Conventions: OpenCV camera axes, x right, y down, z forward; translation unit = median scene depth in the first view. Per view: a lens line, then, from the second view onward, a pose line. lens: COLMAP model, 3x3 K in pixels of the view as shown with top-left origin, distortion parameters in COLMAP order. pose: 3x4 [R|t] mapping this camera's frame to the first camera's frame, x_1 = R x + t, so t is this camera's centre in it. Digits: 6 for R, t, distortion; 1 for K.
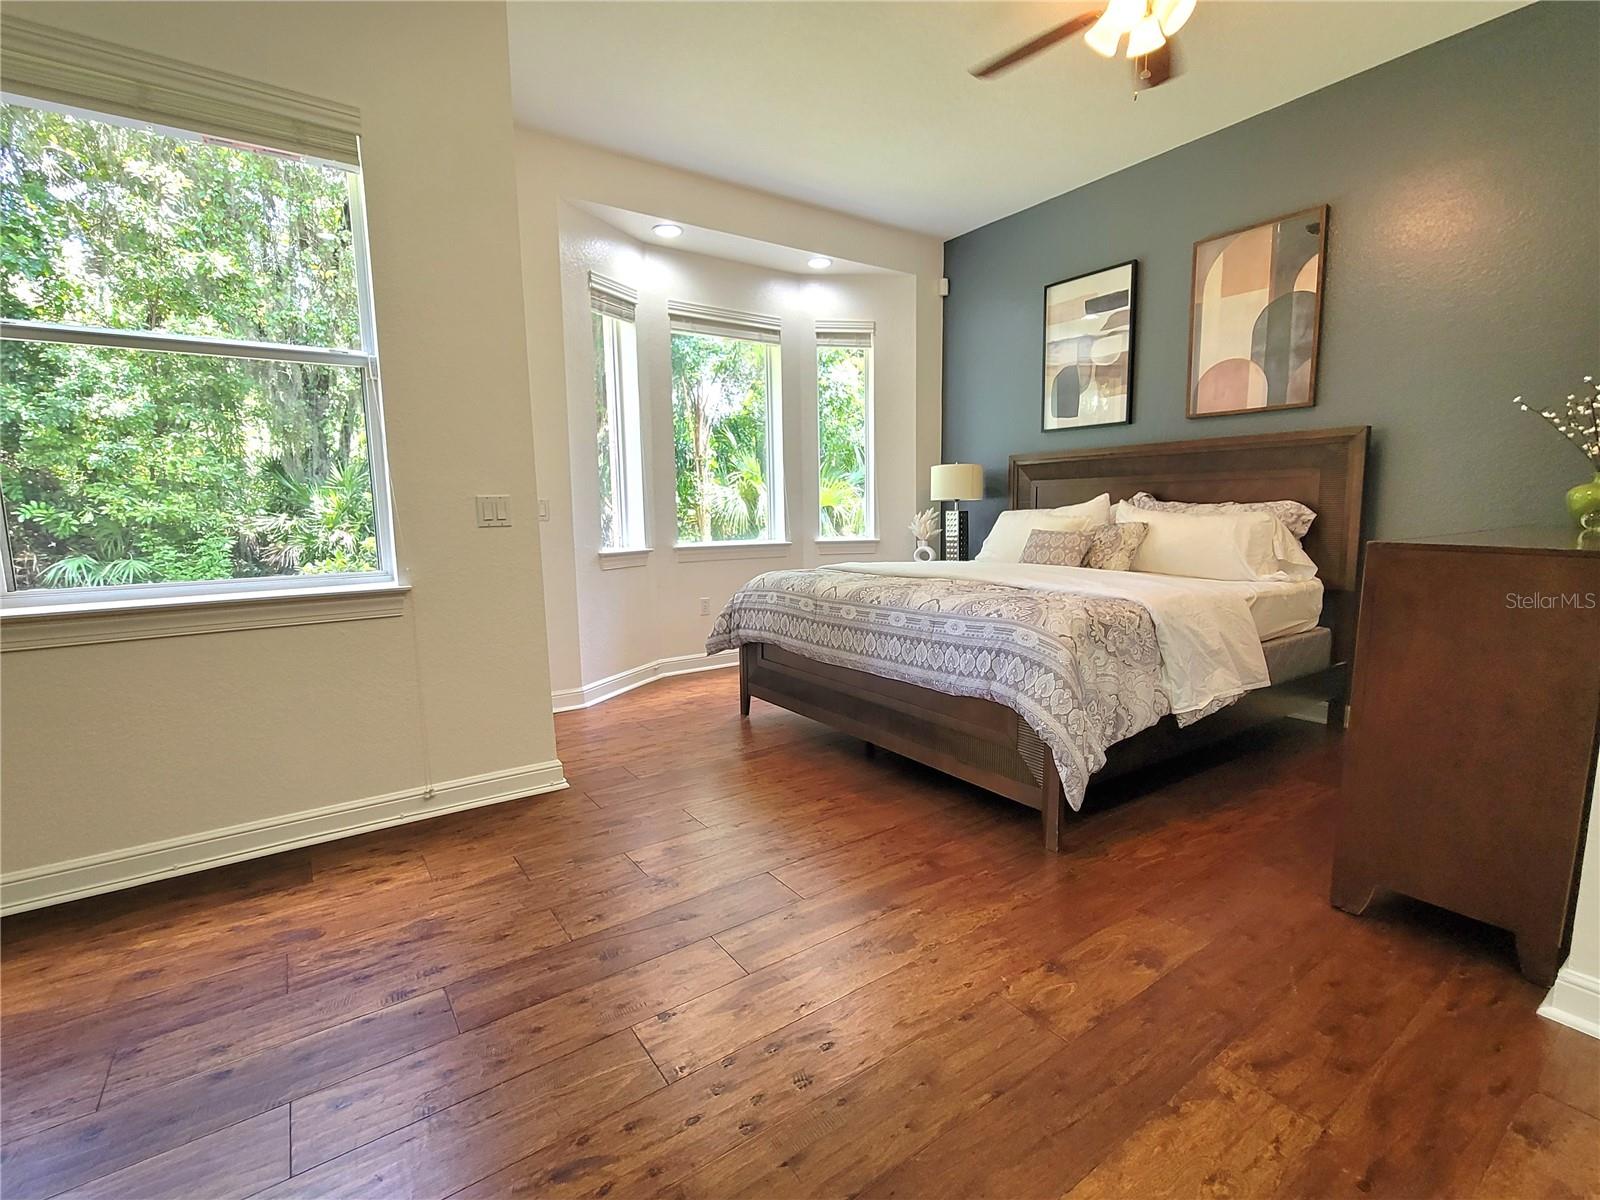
lens RADIAL K [[728.5, 0, 797.5], [0, 728.5, 601.6], [0, 0, 1]] dist [-0.006447, 0.001596]
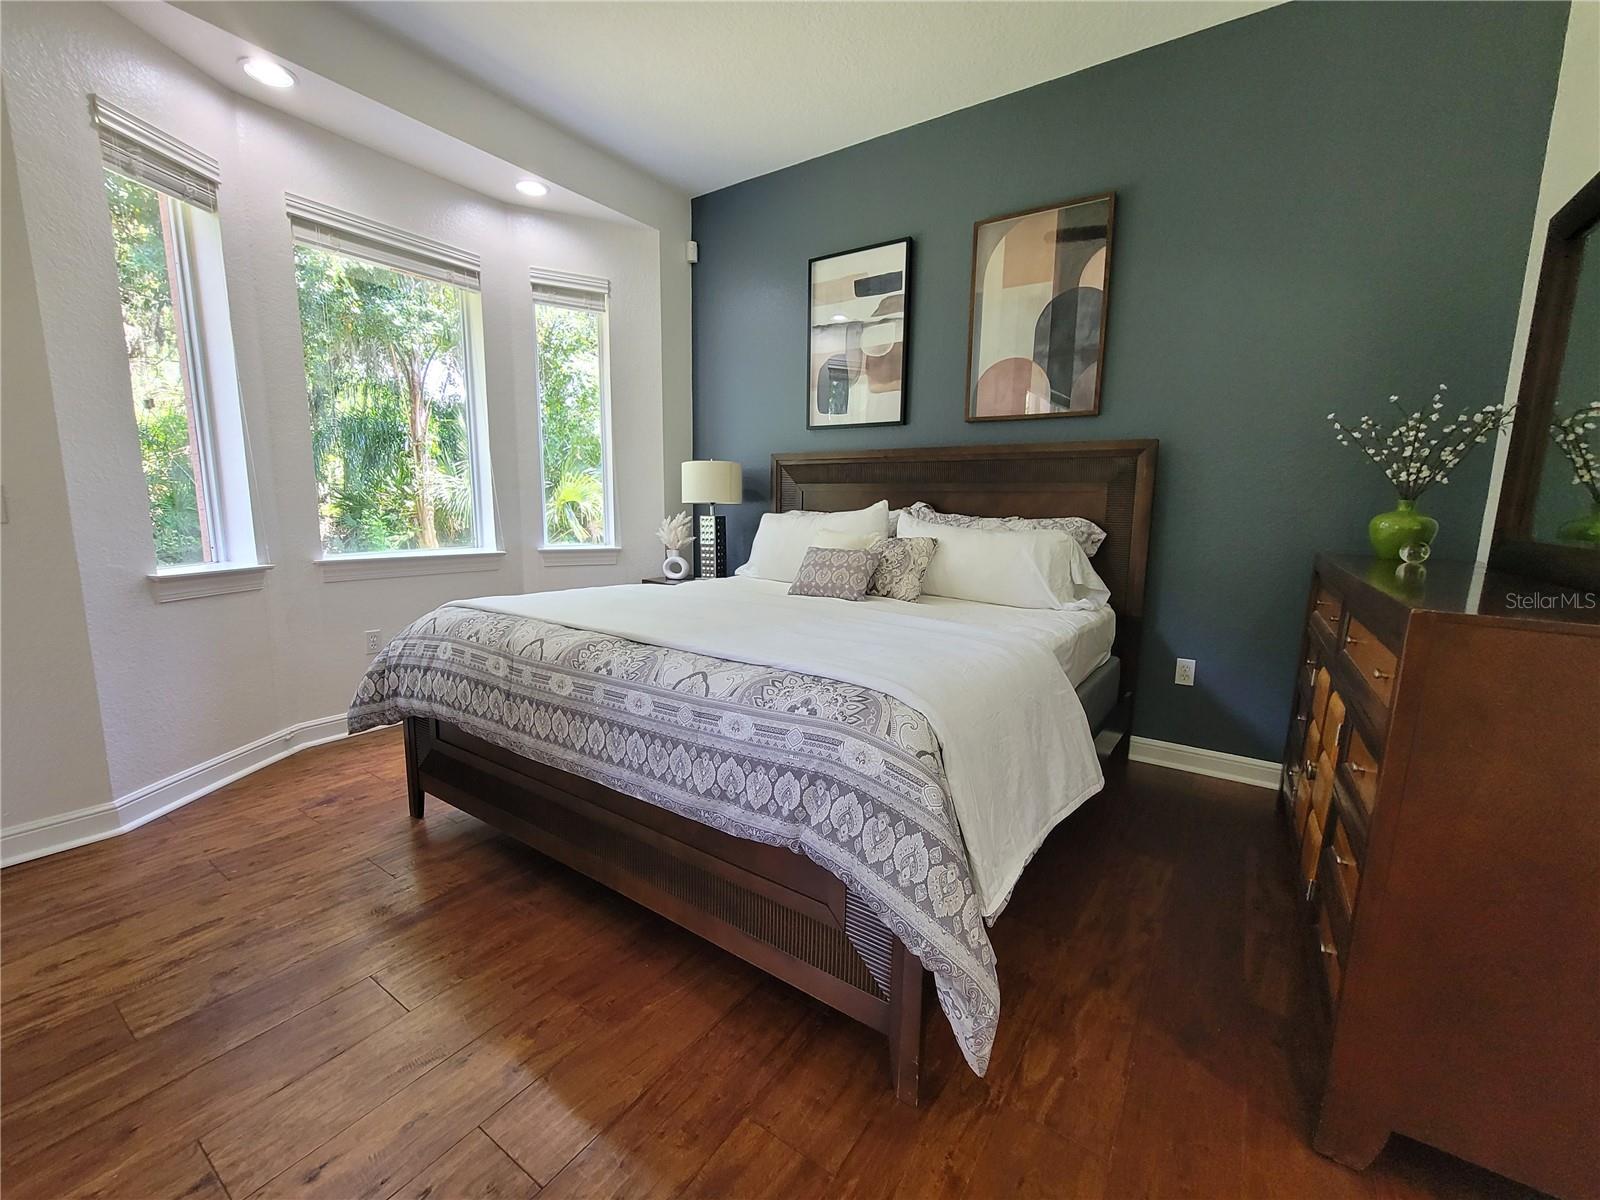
lens RADIAL K [[656.7, 0, 798.1], [0, 656.7, 602.1], [0, 0, 1]] dist [-0.007642, 0.002381]
pose [[0.935789, -0.024644, 0.351698, 0.056153], [0.017267, 0.999561, 0.024097, -0.058827], [-0.352137, -0.016477, 0.935803, 0.352204]]
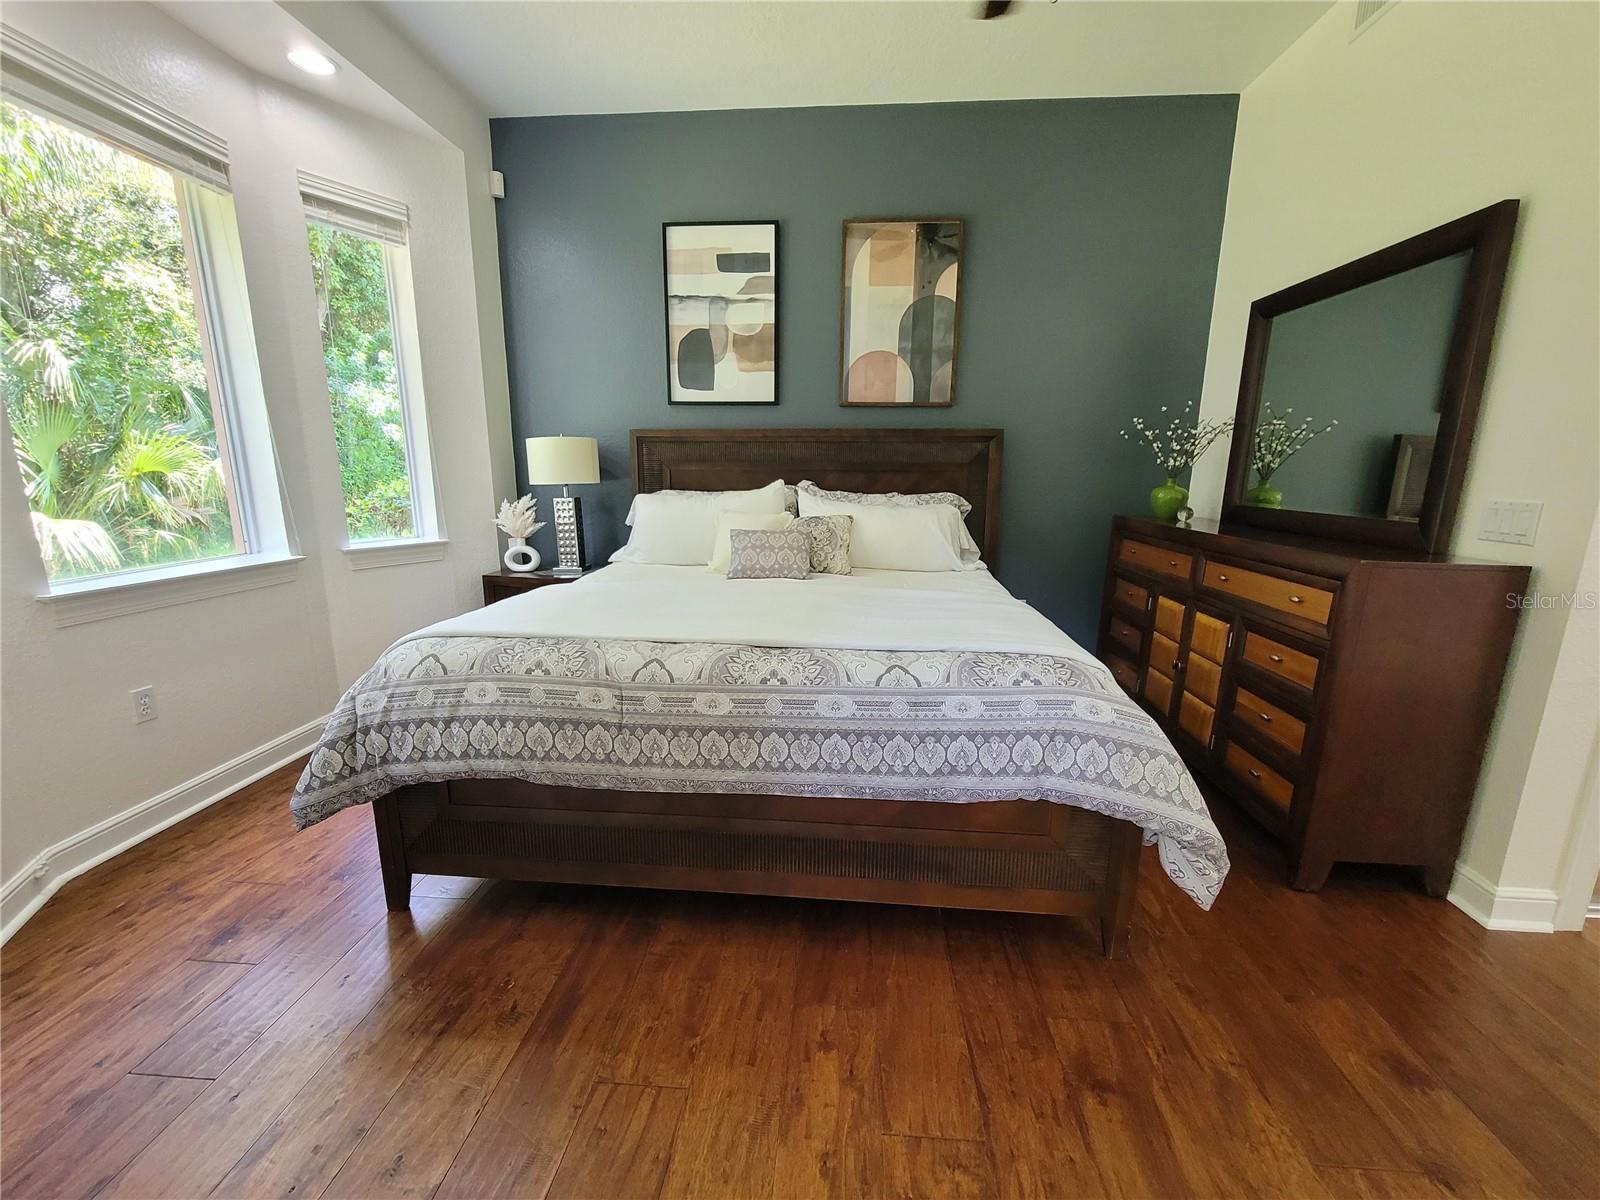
lens RADIAL K [[656.7, 0, 798.2], [0, 656.7, 601.8], [0, 0, 1]] dist [-0.007642, 0.002381]
pose [[0.635639, -0.140199, 0.759149, -0.243903], [0.085122, 0.990103, 0.111579, -0.105691], [-0.767279, -0.006304, 0.641282, 0.538203]]
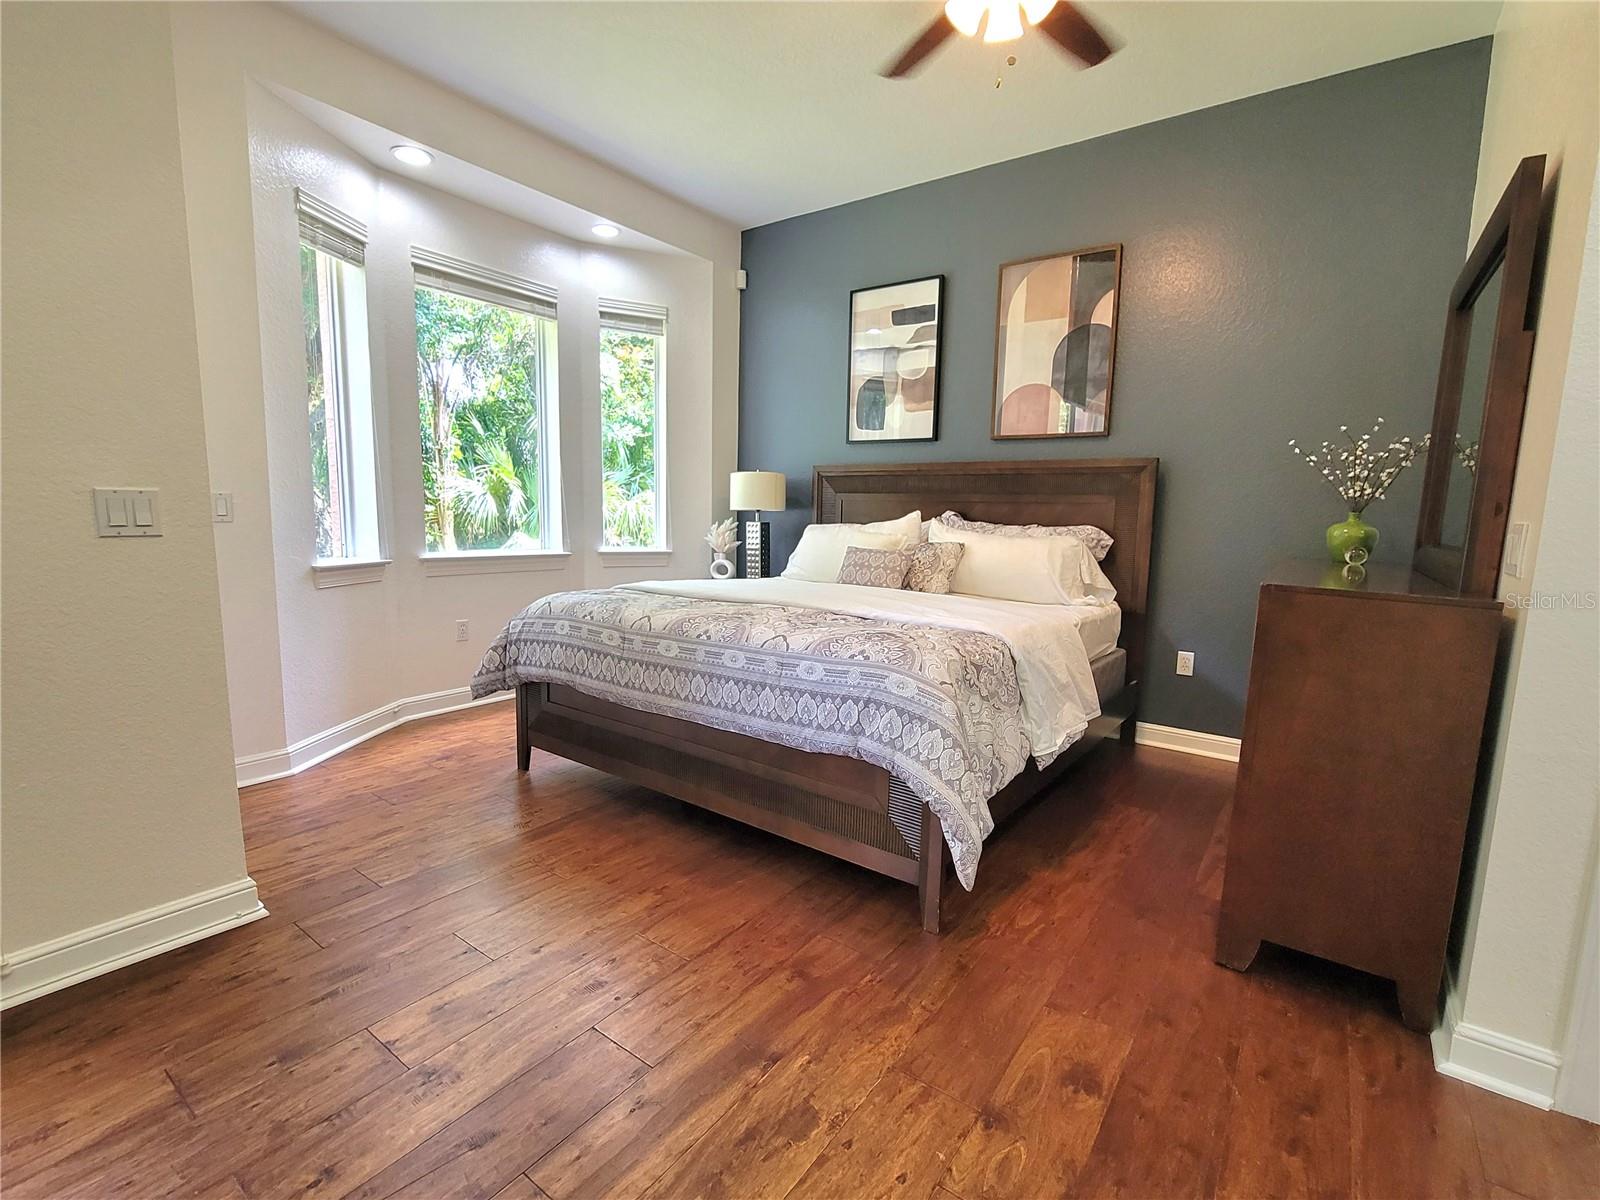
lens RADIAL K [[728.5, 0, 796.9], [0, 728.5, 601.2], [0, 0, 1]] dist [-0.006447, 0.001596]
pose [[0.946162, -0.004633, 0.323661, -0.051208], [0.005525, 0.999983, -0.001837, -0.032085], [-0.323647, 0.003526, 0.946171, 0.156774]]
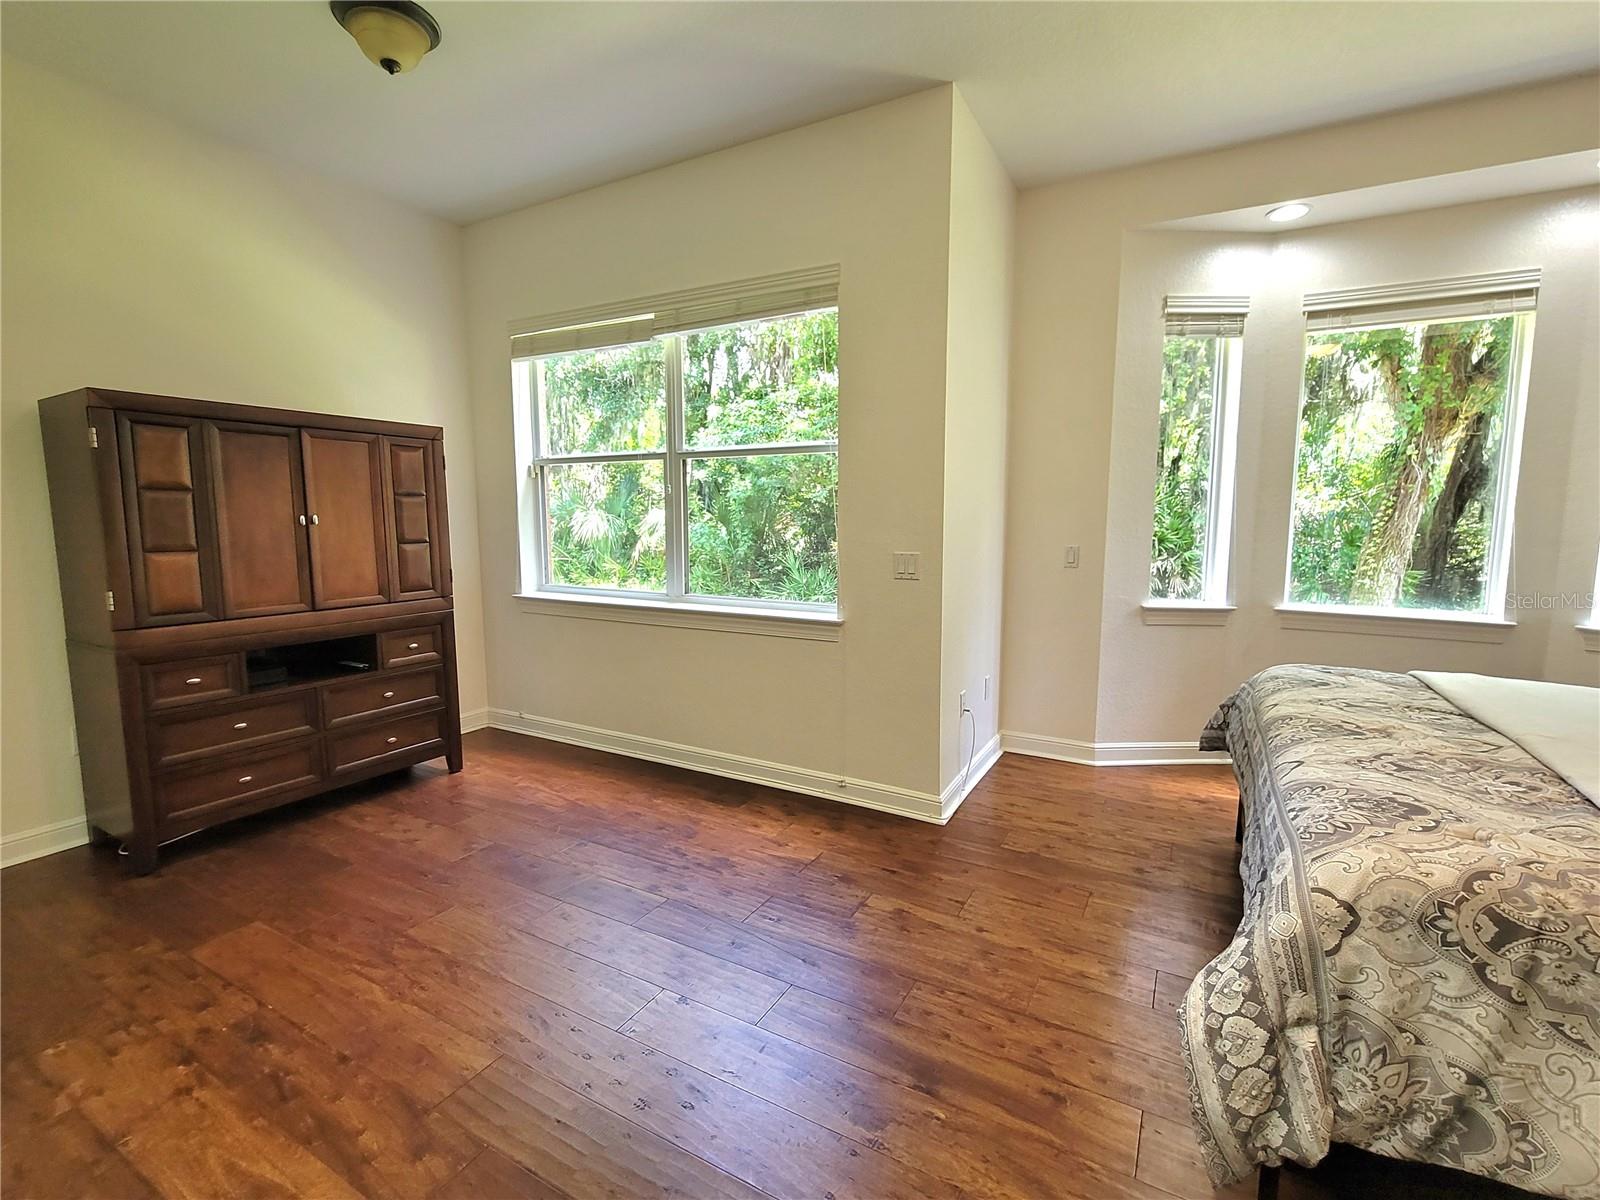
lens RADIAL K [[728.5, 0, 799.5], [0, 728.5, 603.4], [0, 0, 1]] dist [-0.006447, 0.001596]
pose [[0.433682, 0.124738, -0.892390, 0.424976], [-0.127631, 0.988890, 0.076201, -0.101837], [0.891981, 0.080849, 0.444784, 0.259048]]
